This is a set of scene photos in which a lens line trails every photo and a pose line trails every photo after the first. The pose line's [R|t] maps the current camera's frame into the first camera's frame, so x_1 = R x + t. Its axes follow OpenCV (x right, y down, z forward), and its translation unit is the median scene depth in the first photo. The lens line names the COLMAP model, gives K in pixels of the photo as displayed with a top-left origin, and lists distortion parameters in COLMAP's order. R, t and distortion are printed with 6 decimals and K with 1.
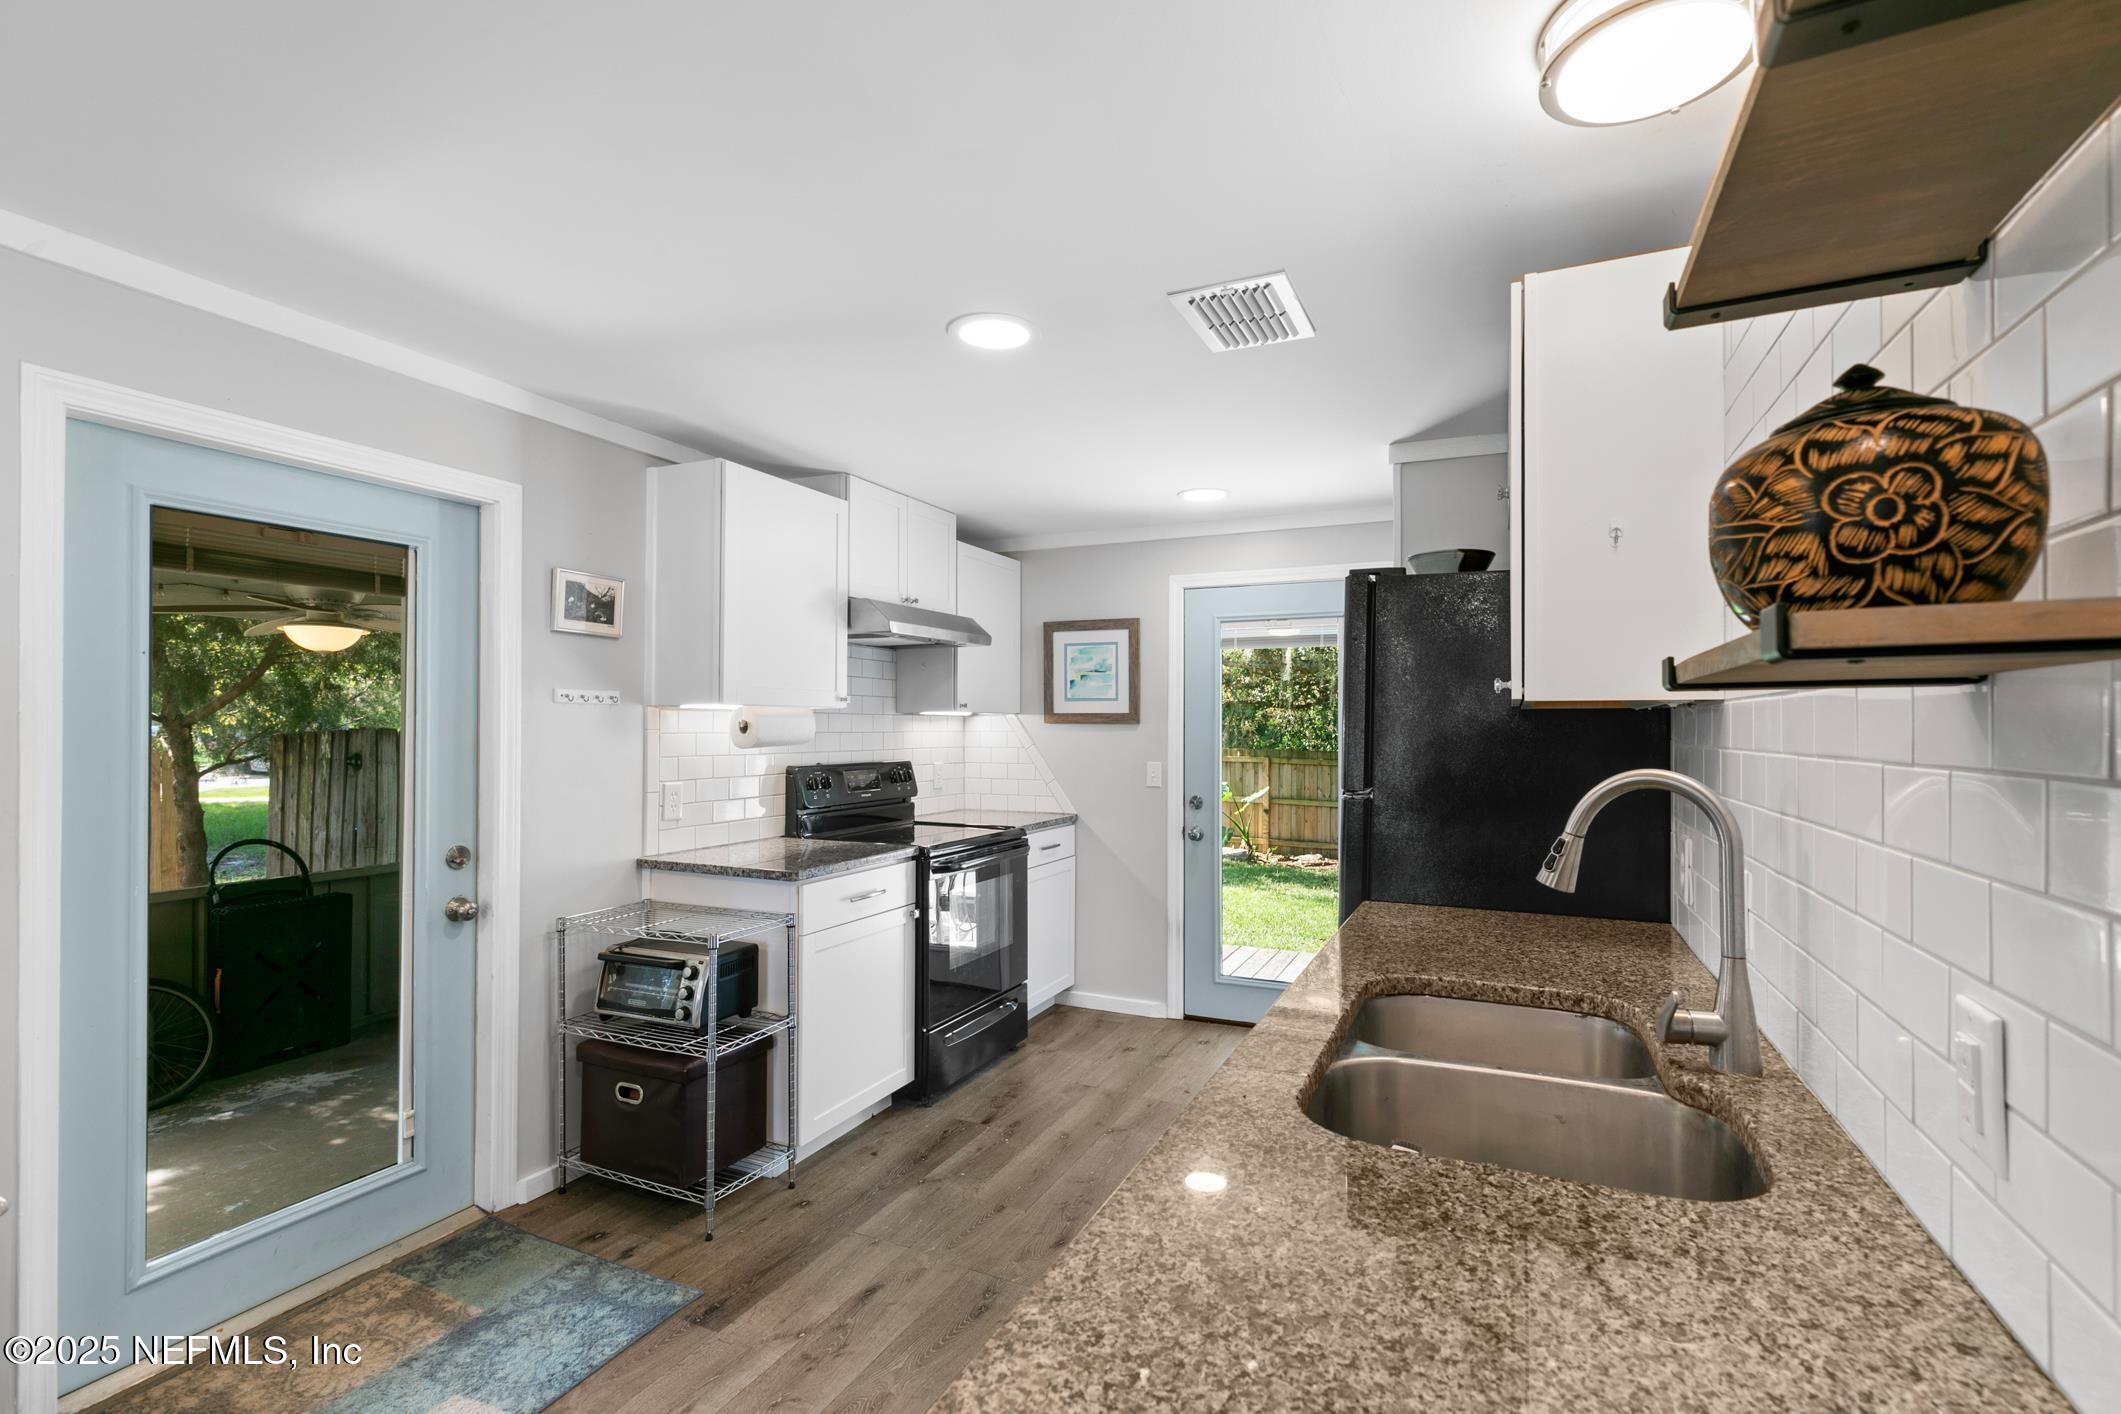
lens RADIAL K [[951.6, 0, 1062.5], [0, 951.6, 723.8], [0, 0, 1]] dist [0.008258, -0.002021]
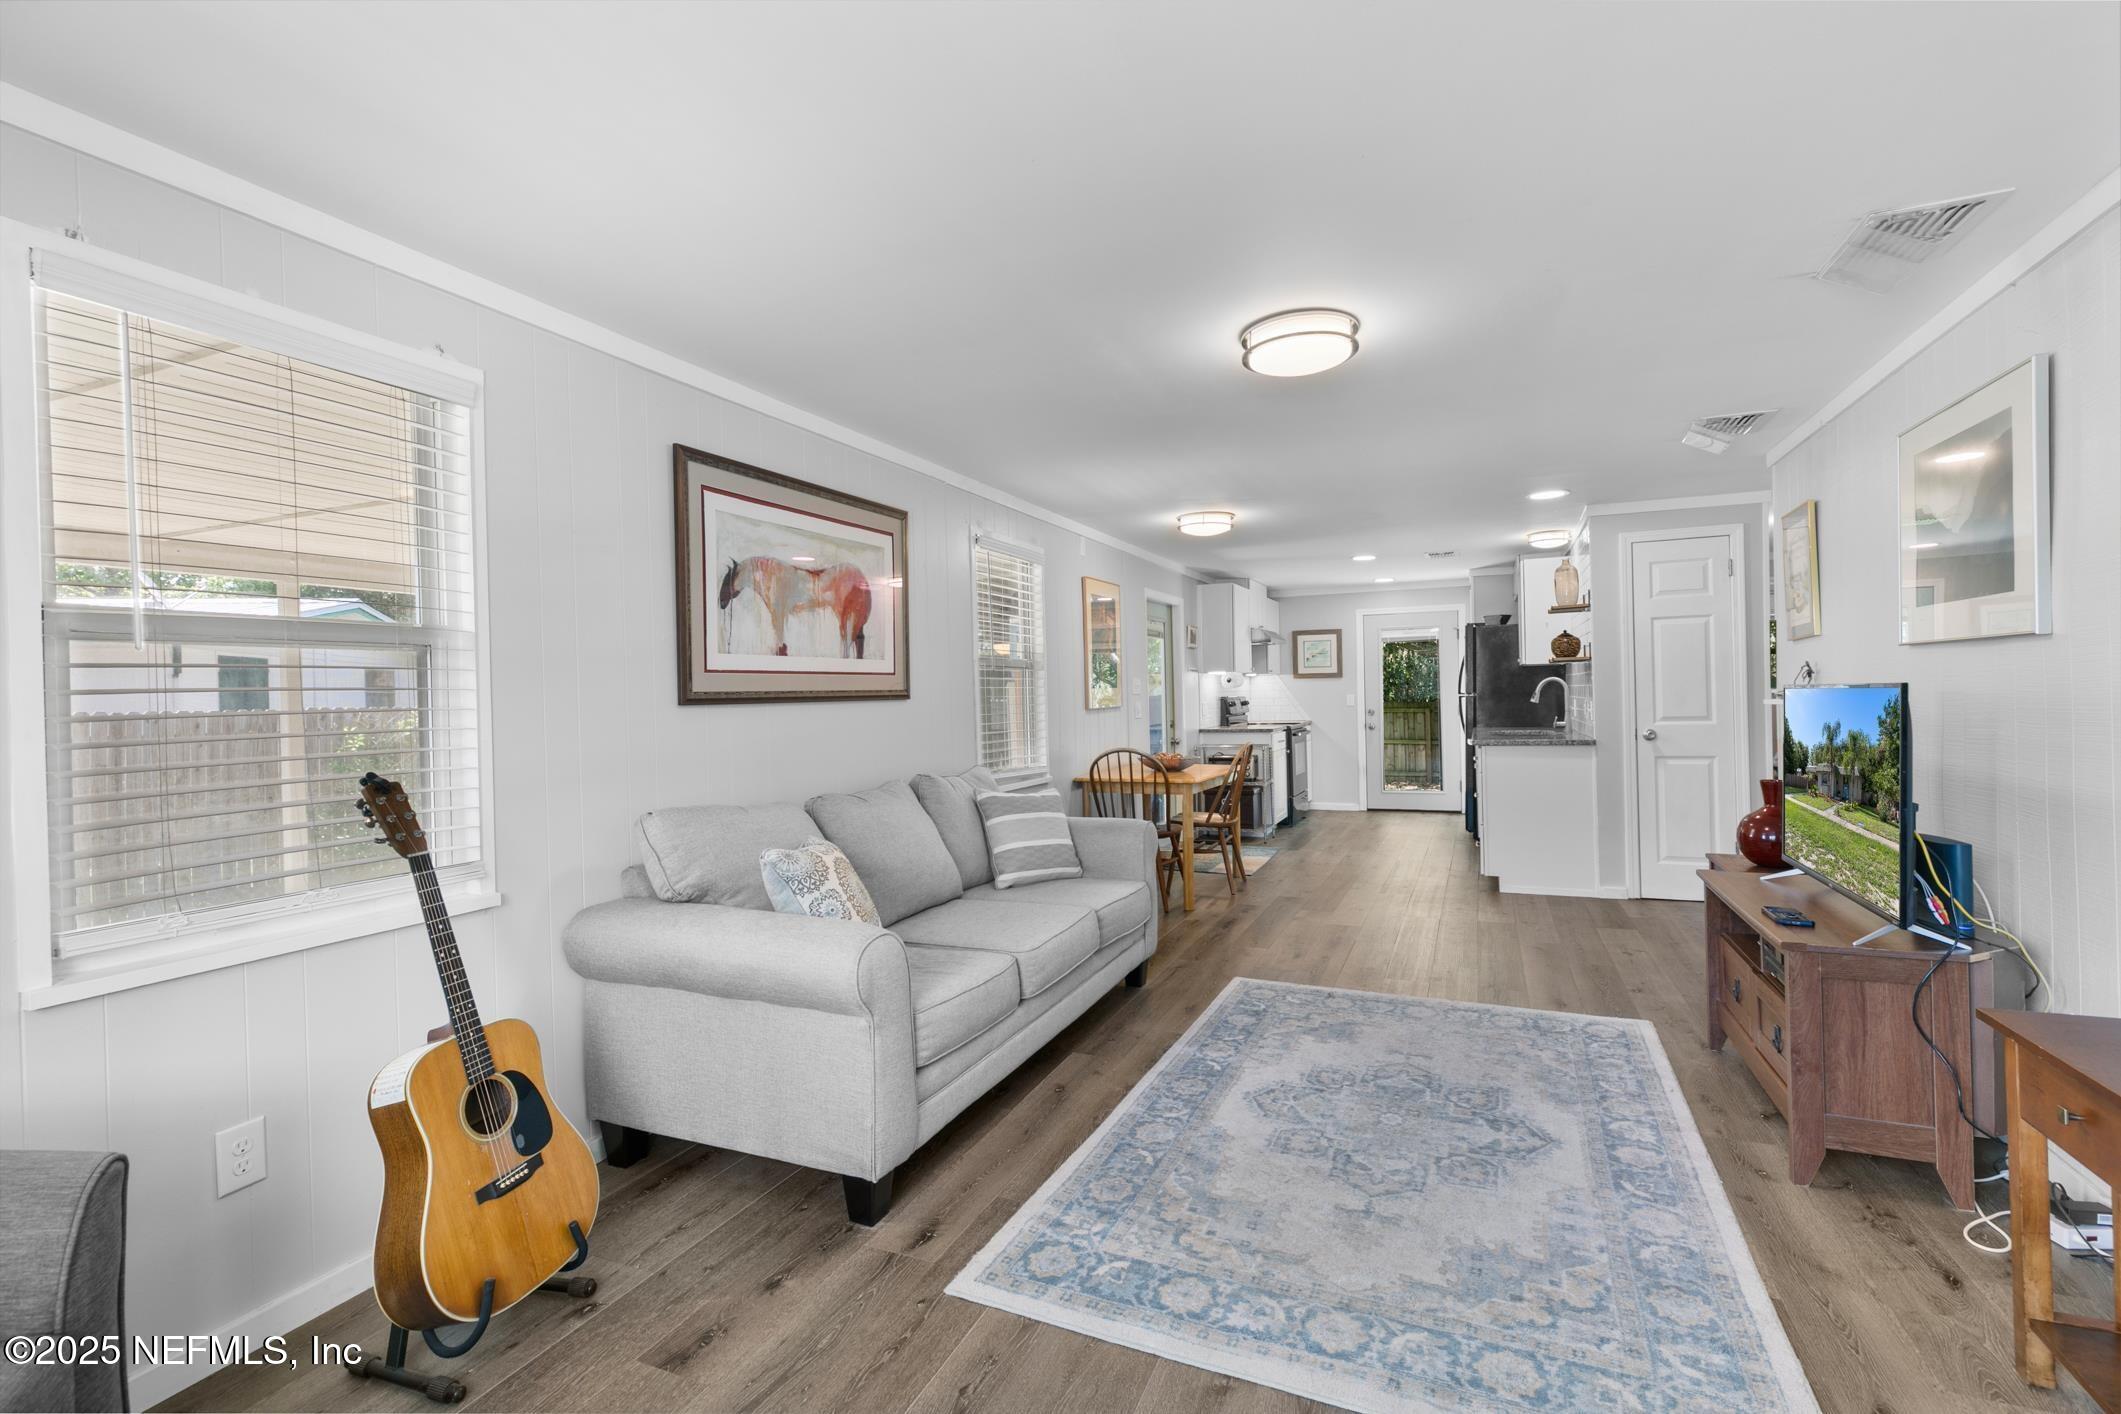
lens RADIAL K [[951.6, 0, 1059.0], [0, 951.6, 709.7], [0, 0, 1]] dist [0.008258, -0.002021]
pose [[0.999516, -0.023243, 0.020682, -0.631680], [0.022835, 0.999544, 0.019766, 0.016398], [-0.021132, -0.019284, 0.999591, -1.202158]]
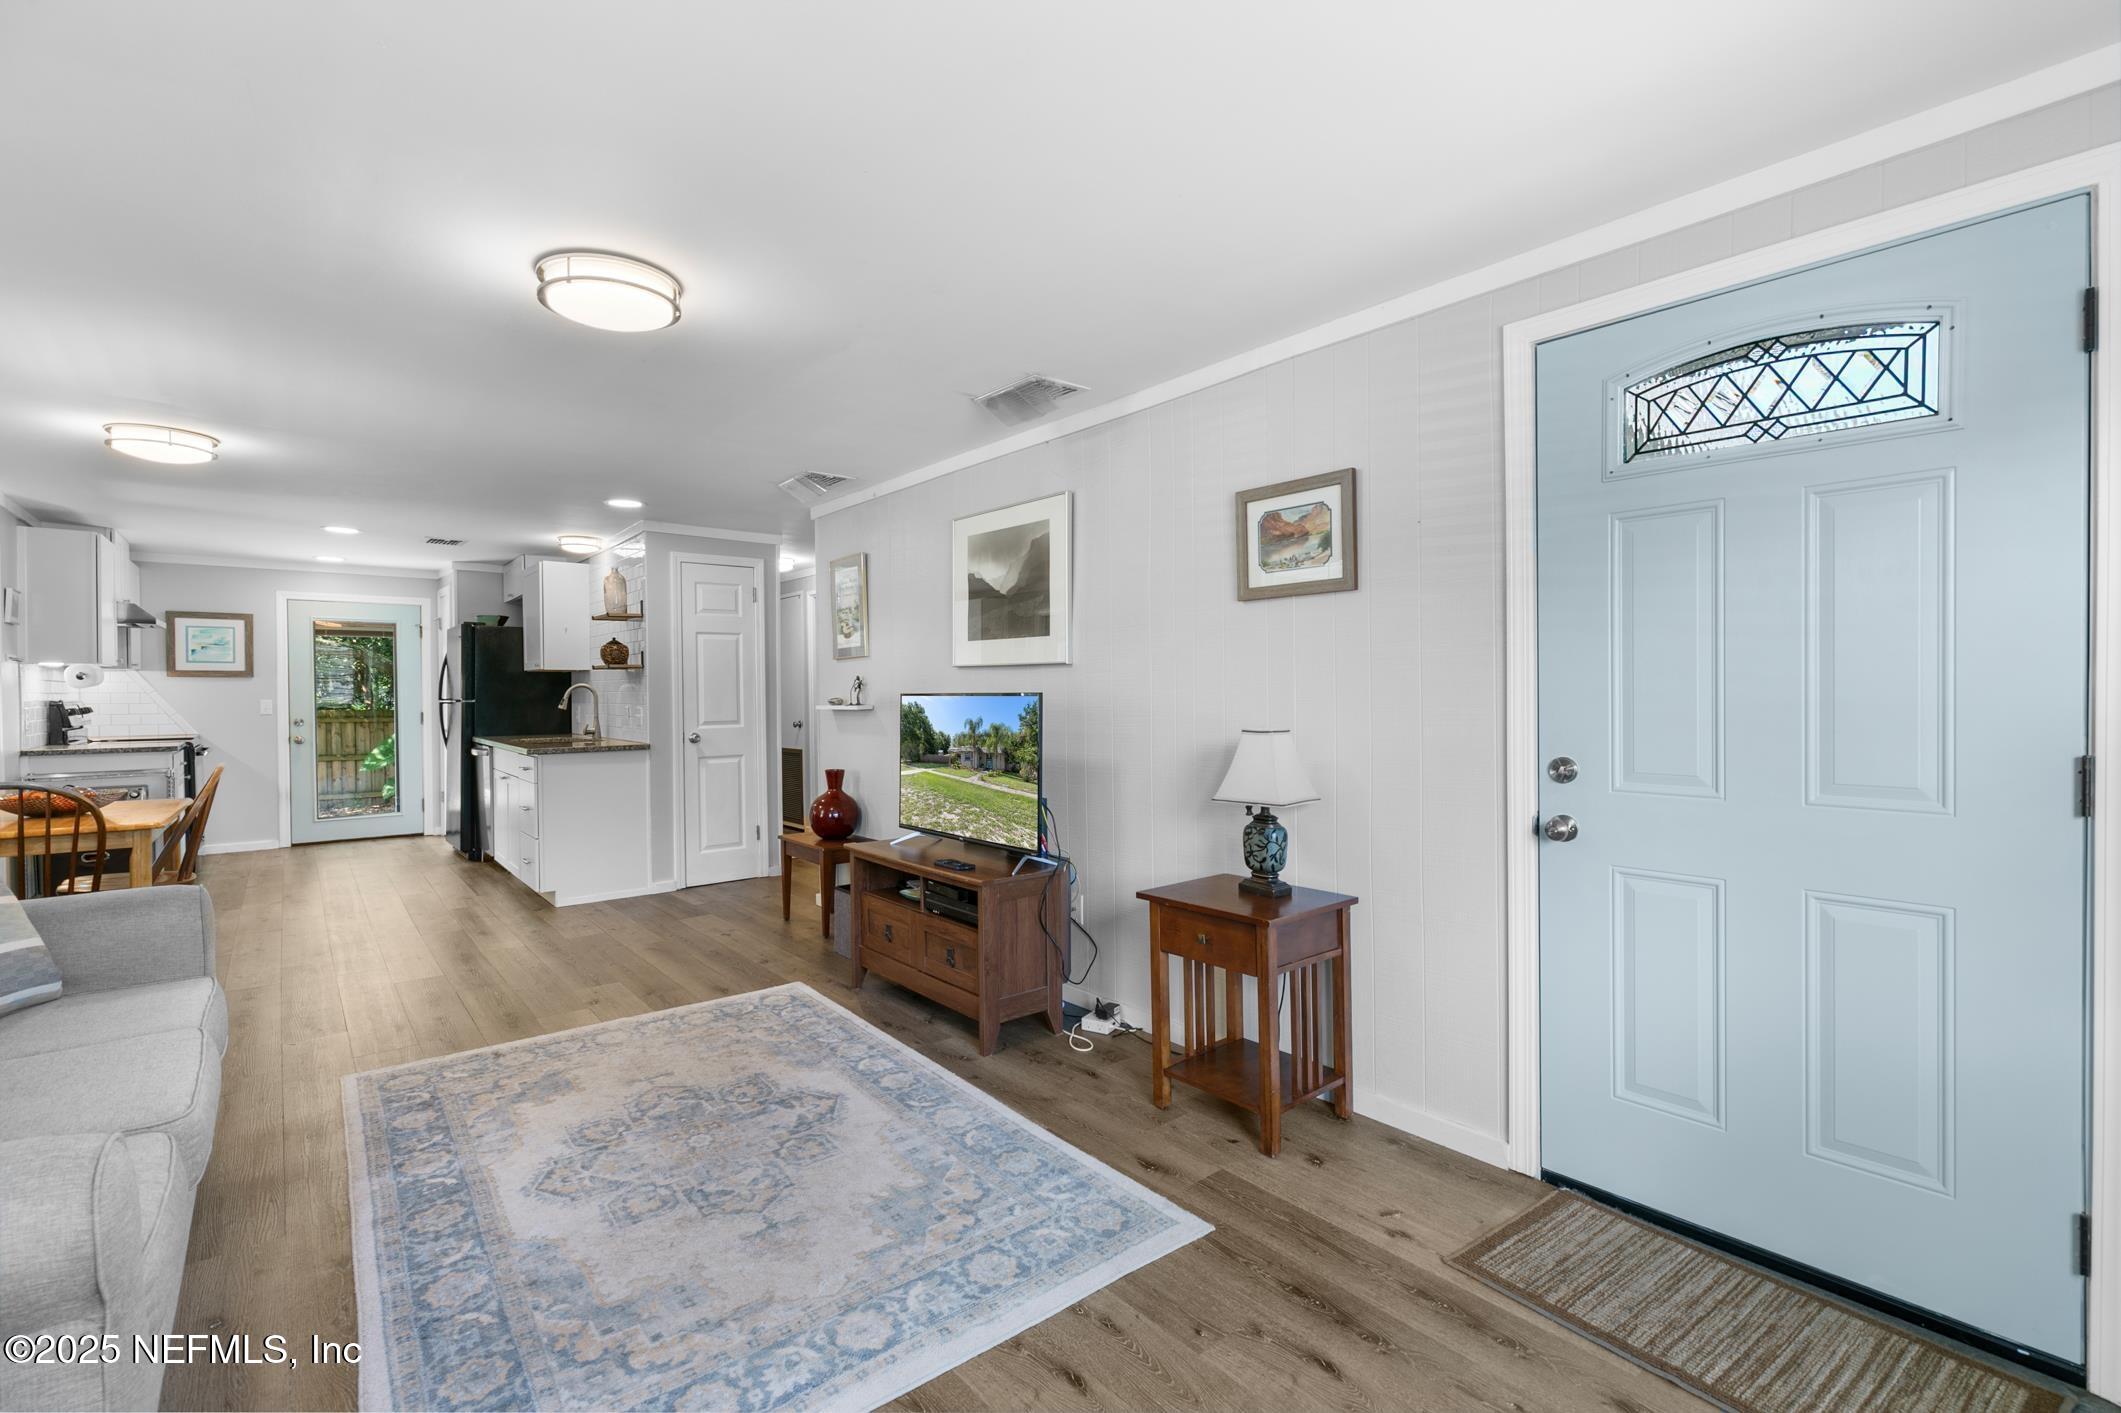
lens RADIAL K [[951.6, 0, 1074.1], [0, 951.6, 692.9], [0, 0, 1]] dist [0.008258, -0.002021]
pose [[0.426575, -0.005657, 0.904435, -0.845406], [0.001624, 0.999984, 0.005489, 0.020618], [-0.904451, -0.000873, 0.426577, -1.049182]]
